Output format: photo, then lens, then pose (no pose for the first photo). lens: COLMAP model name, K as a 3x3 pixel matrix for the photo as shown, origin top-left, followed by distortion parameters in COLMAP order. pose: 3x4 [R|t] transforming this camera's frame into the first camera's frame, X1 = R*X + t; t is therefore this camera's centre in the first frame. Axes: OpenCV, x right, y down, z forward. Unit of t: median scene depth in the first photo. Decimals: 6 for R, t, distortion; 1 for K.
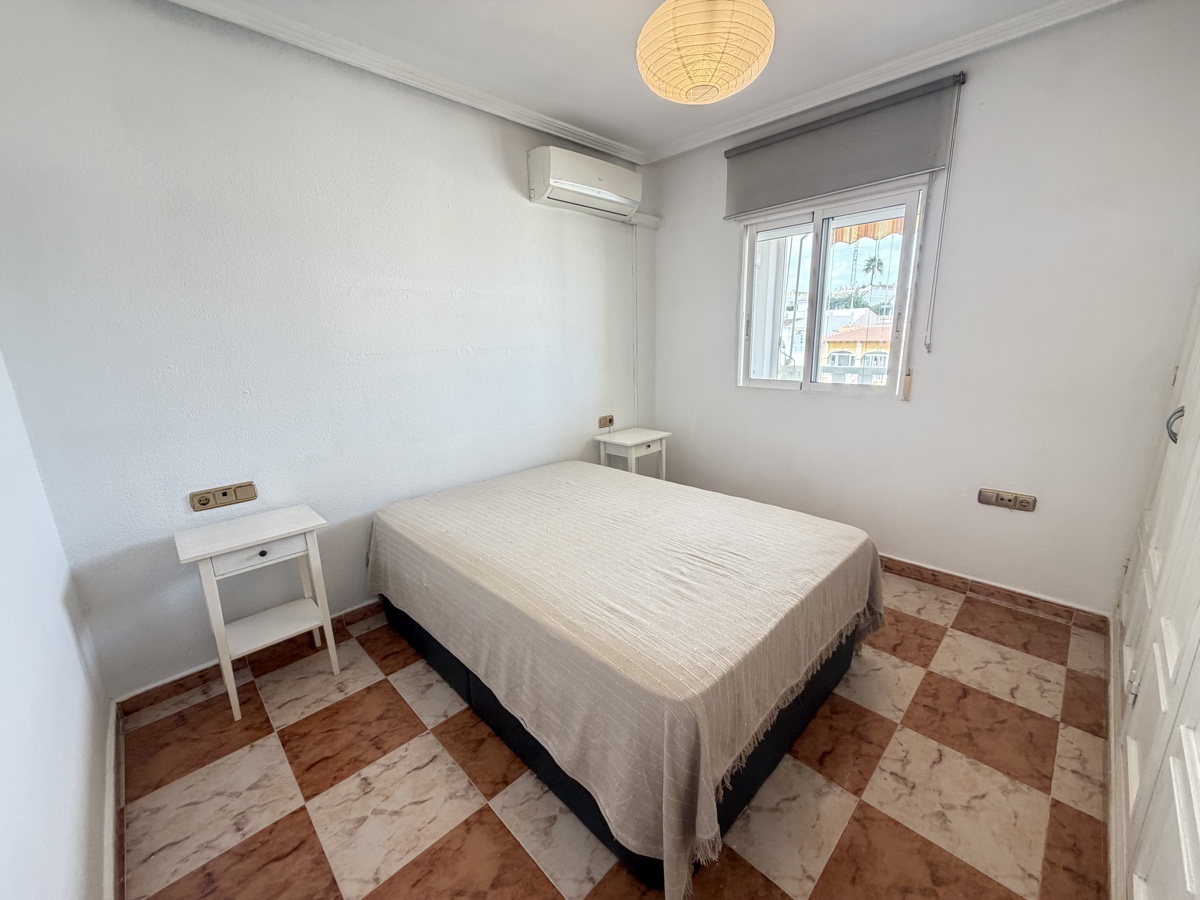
lens RADIAL K [[481.0, 0, 595.8], [0, 481.0, 451.9], [0, 0, 1]] dist [0.002244, -0.000296]
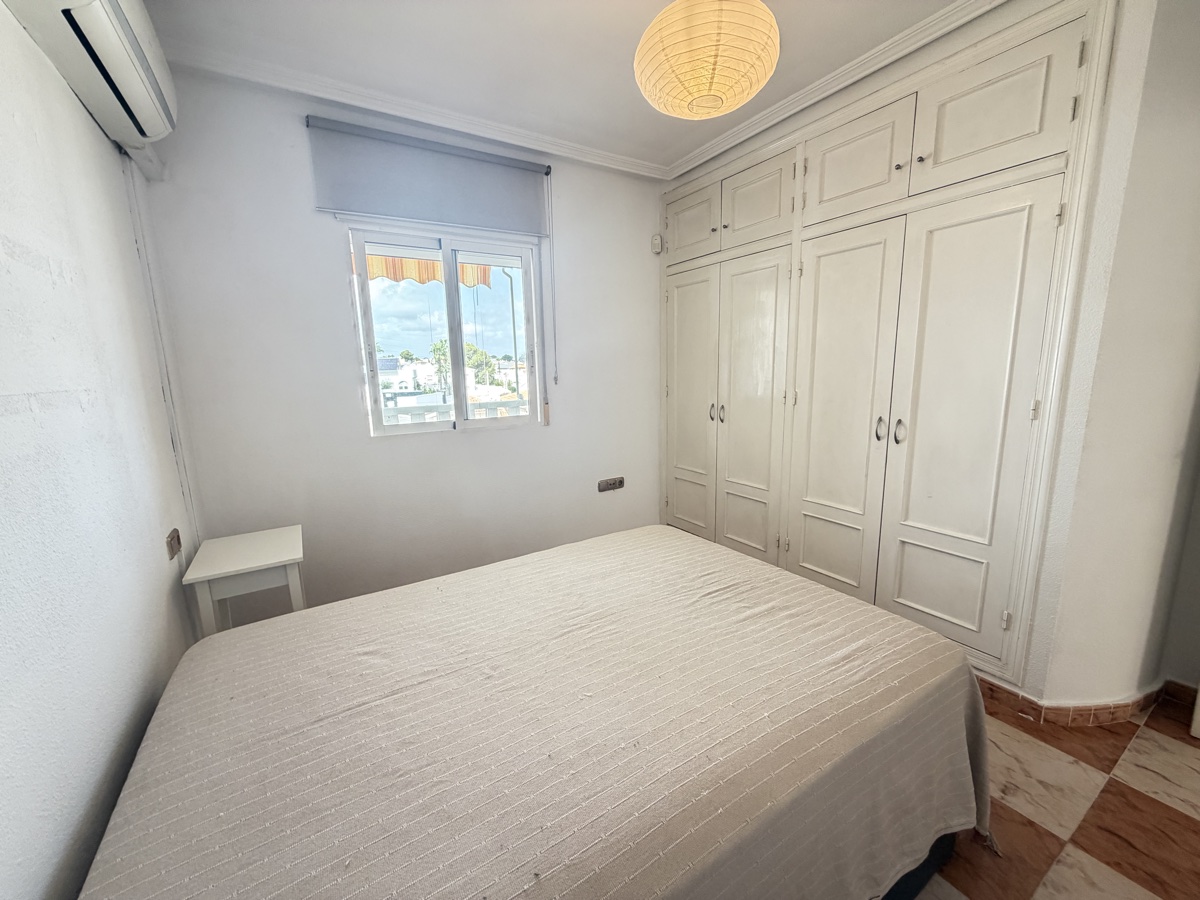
lens RADIAL K [[481.0, 0, 595.4], [0, 481.0, 453.5], [0, 0, 1]] dist [0.002244, -0.000296]
pose [[0.211711, -0.155074, 0.964951, -0.473890], [0.247659, 0.963618, 0.100524, -0.130890], [-0.945433, 0.217697, 0.242414, 0.631441]]
